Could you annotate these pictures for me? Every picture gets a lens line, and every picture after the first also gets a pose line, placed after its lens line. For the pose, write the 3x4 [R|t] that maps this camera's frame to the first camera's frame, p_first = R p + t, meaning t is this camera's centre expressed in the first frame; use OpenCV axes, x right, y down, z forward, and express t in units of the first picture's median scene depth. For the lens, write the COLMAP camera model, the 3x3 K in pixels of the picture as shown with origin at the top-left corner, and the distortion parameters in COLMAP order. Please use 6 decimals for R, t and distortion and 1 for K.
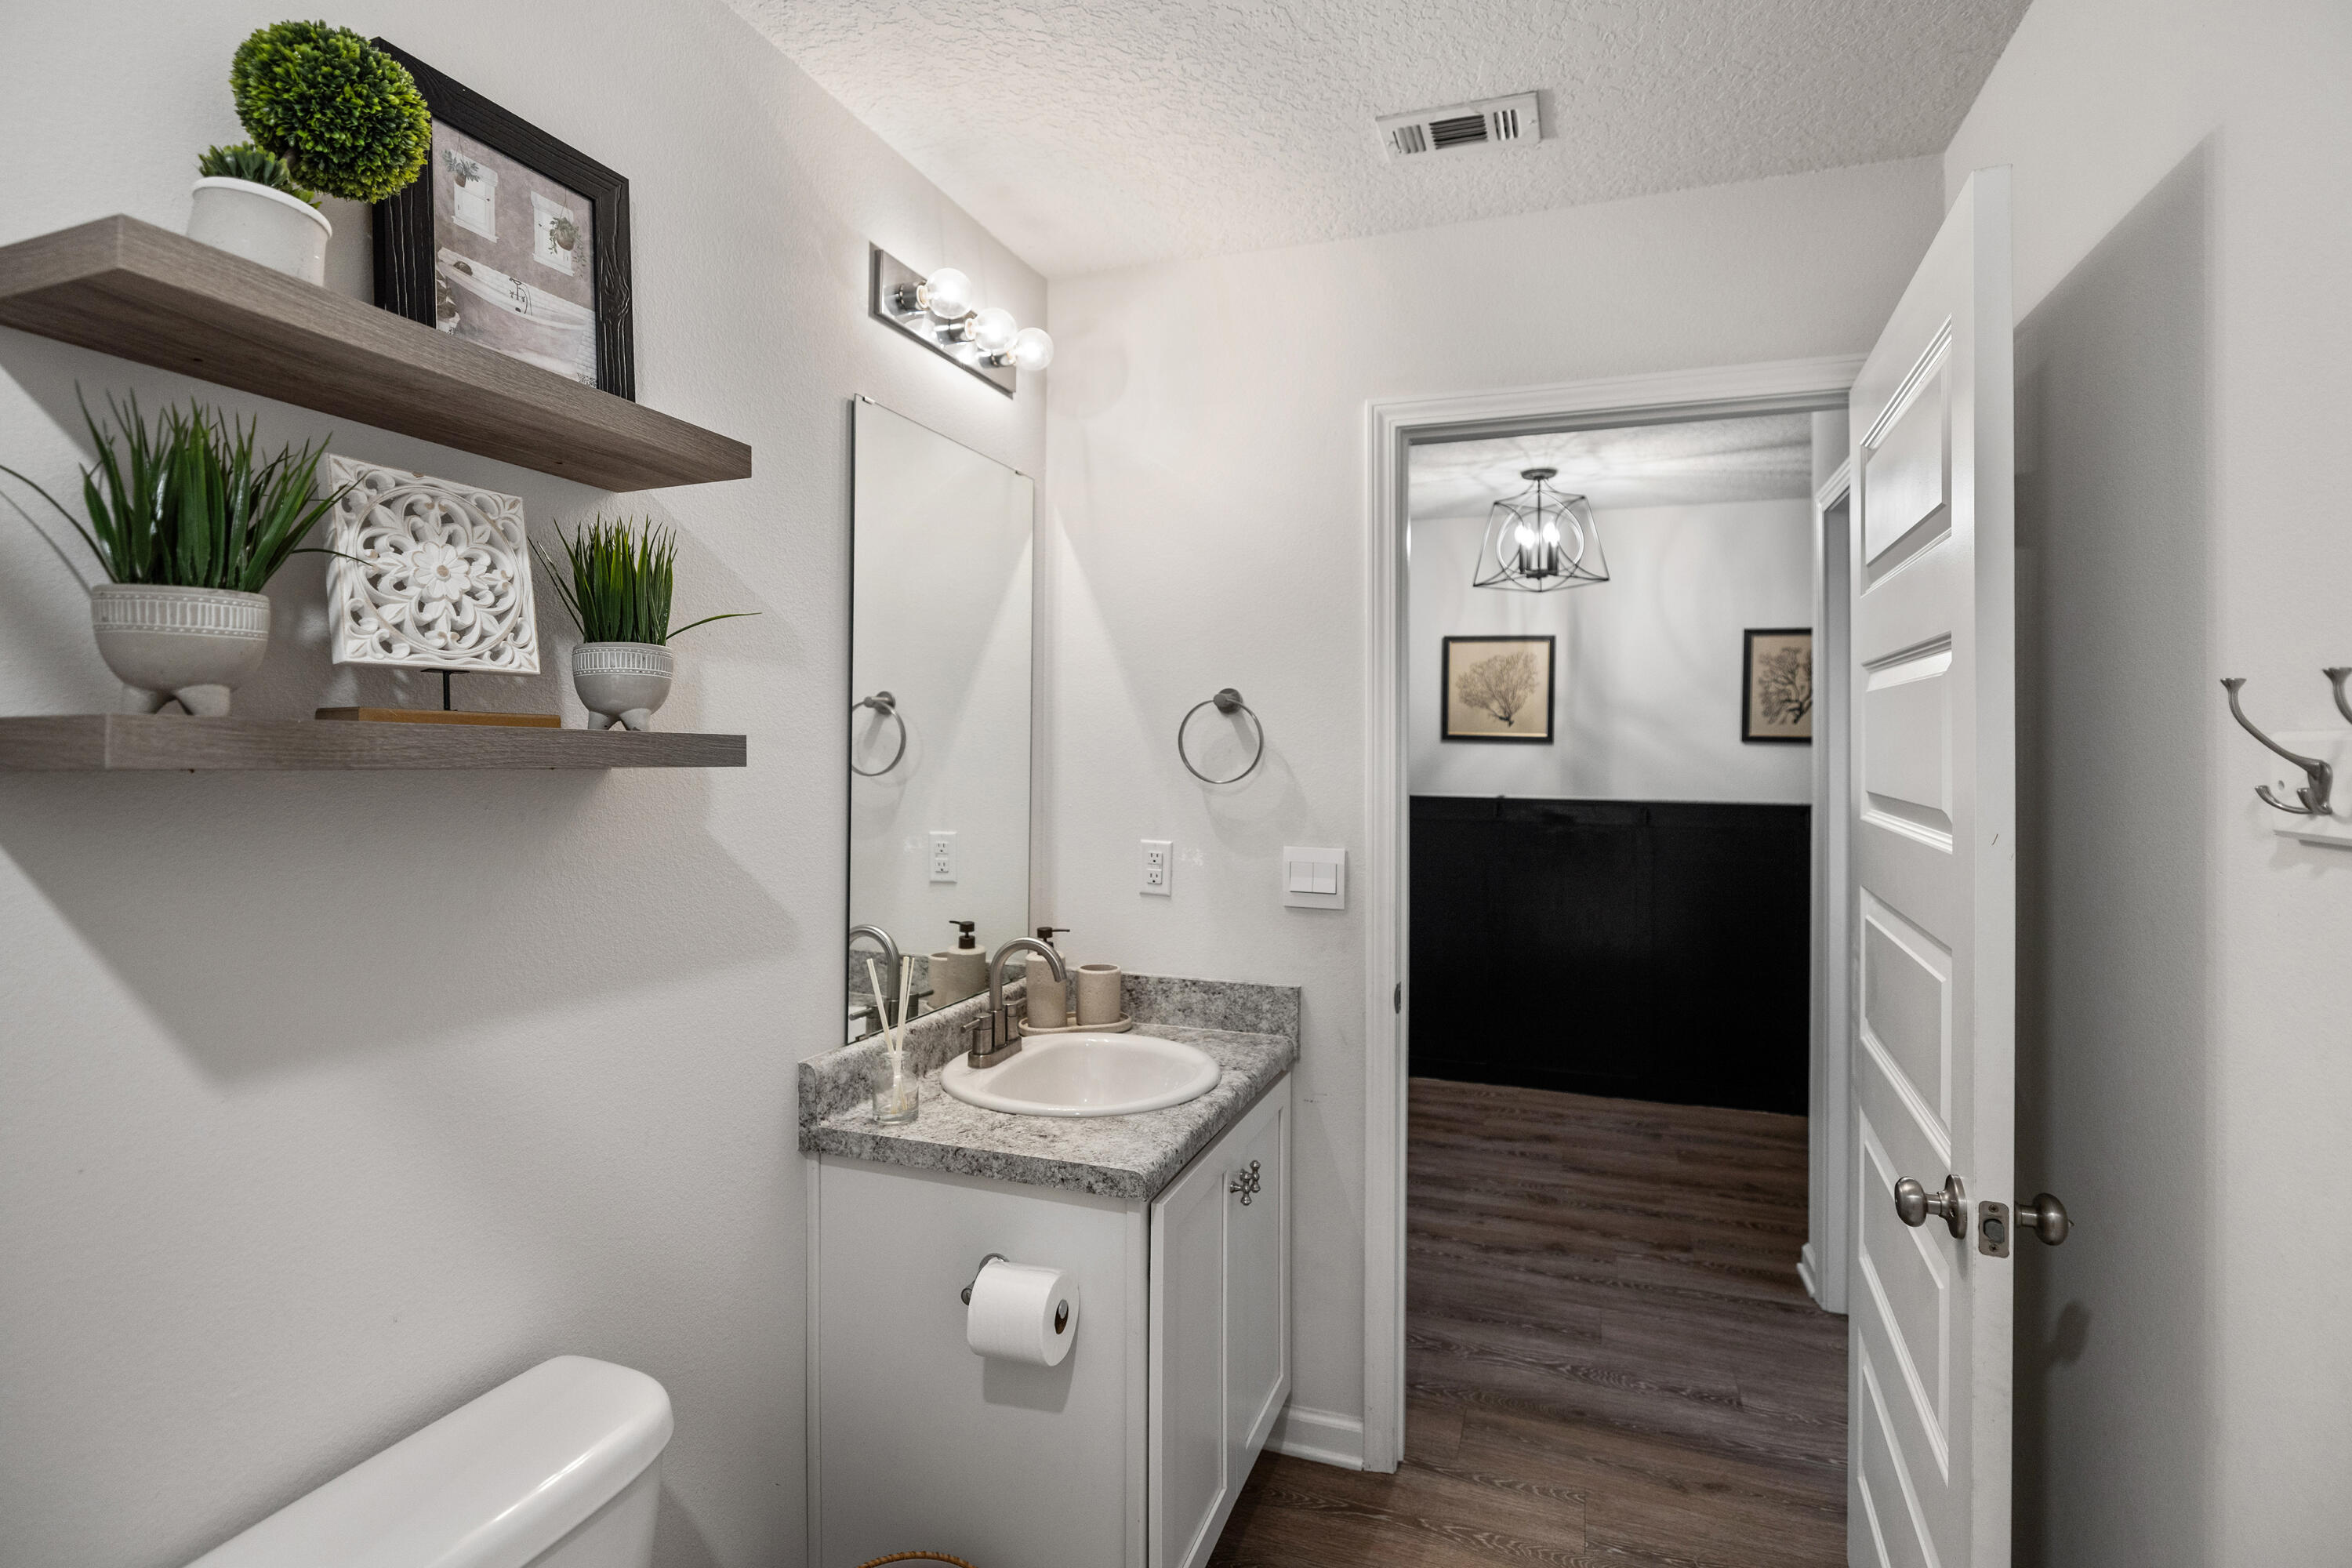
lens RADIAL K [[1111.2, 0, 1171.7], [0, 1111.2, 745.3], [0, 0, 1]] dist [-0.000374, -0.000064]
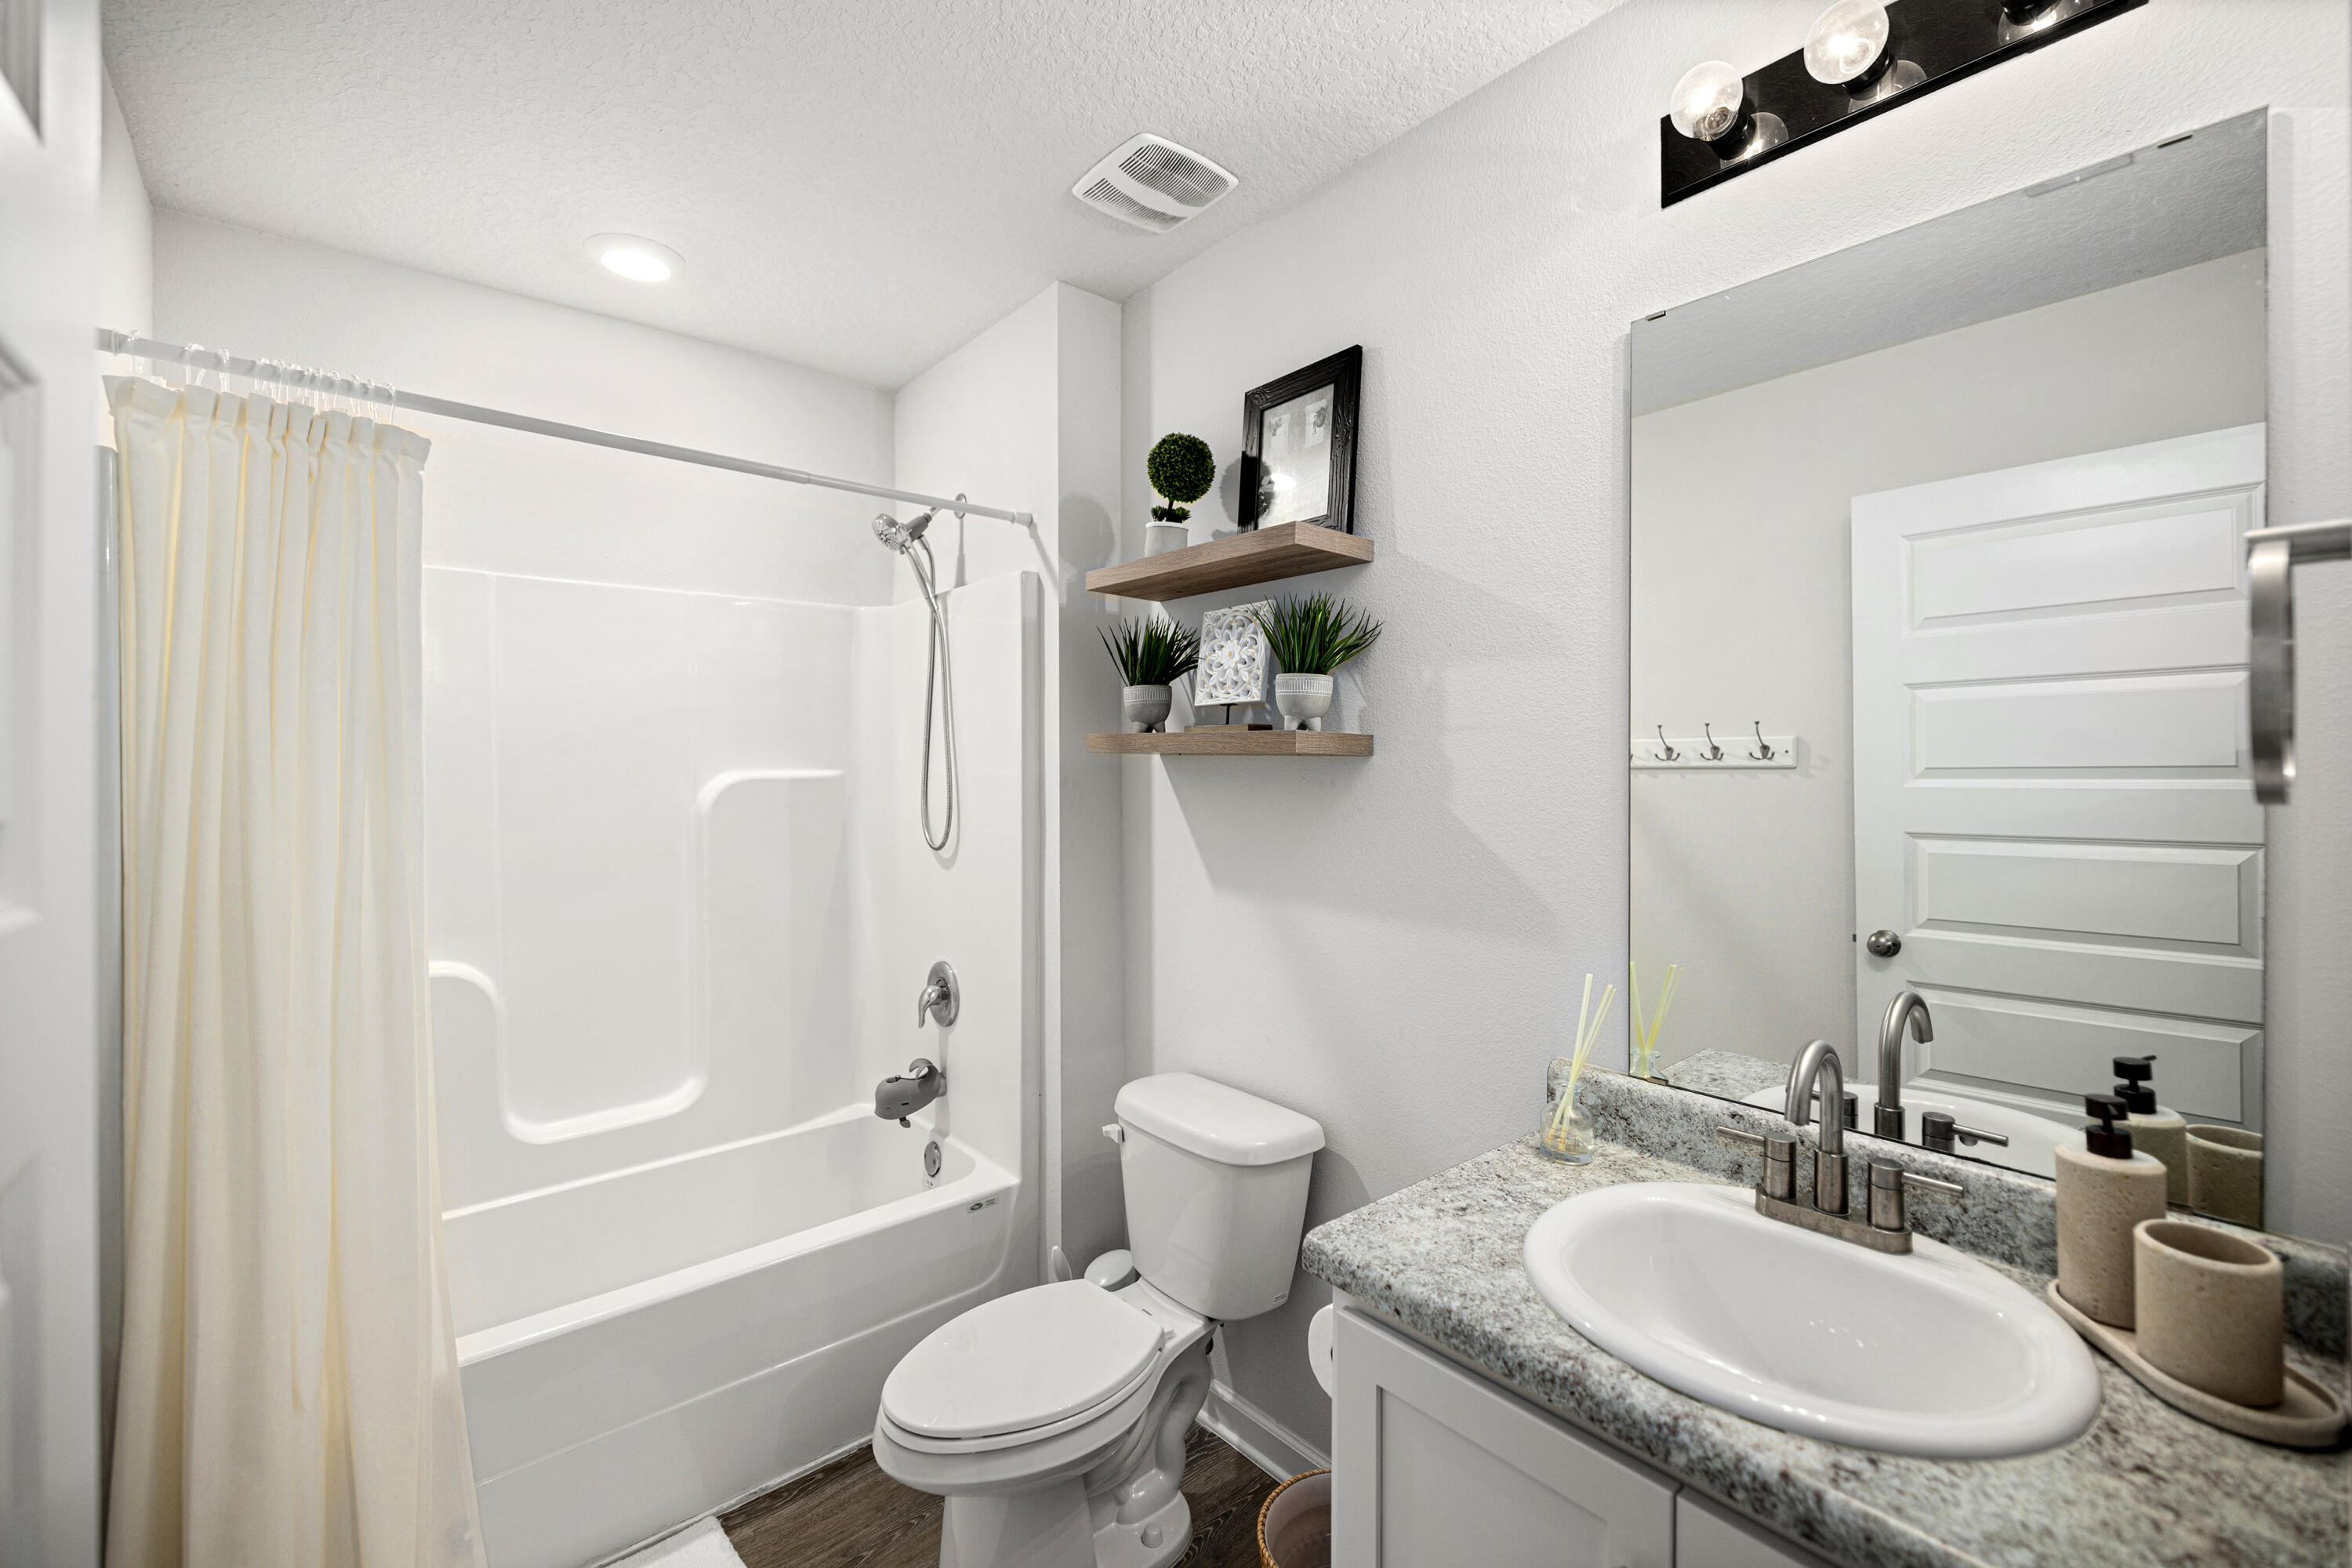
lens RADIAL K [[979.2, 0, 1176.0], [0, 979.2, 784.0], [0, 0, 1]] dist [0.000163, -0.000020]
pose [[-0.483433, 0.003873, -0.875373, 0.774769], [-0.003617, 0.999973, 0.006421, 0.053291], [0.875374, 0.006270, -0.483406, 1.493797]]
